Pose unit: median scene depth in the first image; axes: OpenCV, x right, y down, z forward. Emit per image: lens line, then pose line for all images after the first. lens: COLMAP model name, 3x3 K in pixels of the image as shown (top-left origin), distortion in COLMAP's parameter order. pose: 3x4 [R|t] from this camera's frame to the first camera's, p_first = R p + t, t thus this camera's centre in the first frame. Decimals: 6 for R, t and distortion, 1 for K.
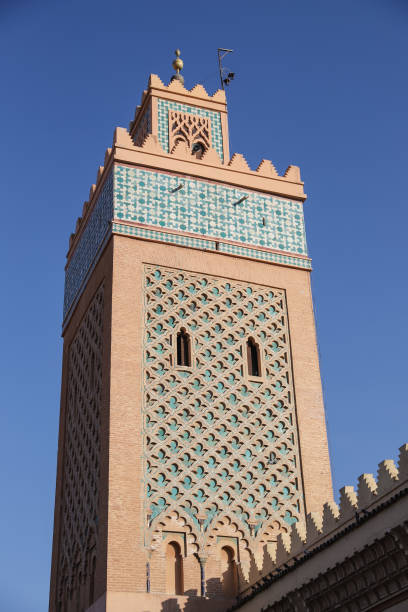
lens RADIAL K [[963.9, 0, 204.0], [0, 963.9, 306.0], [0, 0, 1]] dist [0.166275, 0.048425]
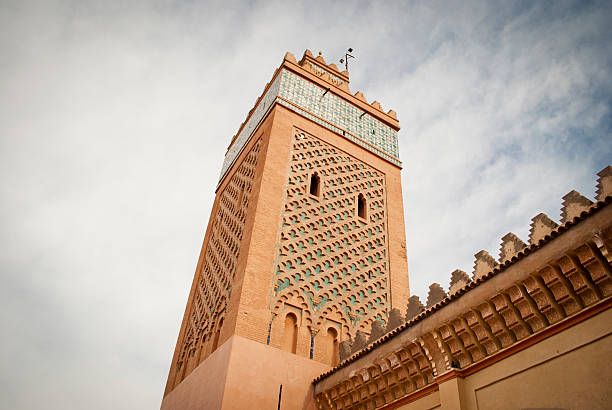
lens RADIAL K [[493.3, 0, 306.0], [0, 493.3, 205.0], [0, 0, 1]] dist [-0.009181, -0.001539]
pose [[0.979026, 0.194771, 0.059763, -0.064326], [-0.179734, 0.963828, -0.196803, 0.193760], [-0.095932, 0.181934, 0.978620, 0.320412]]
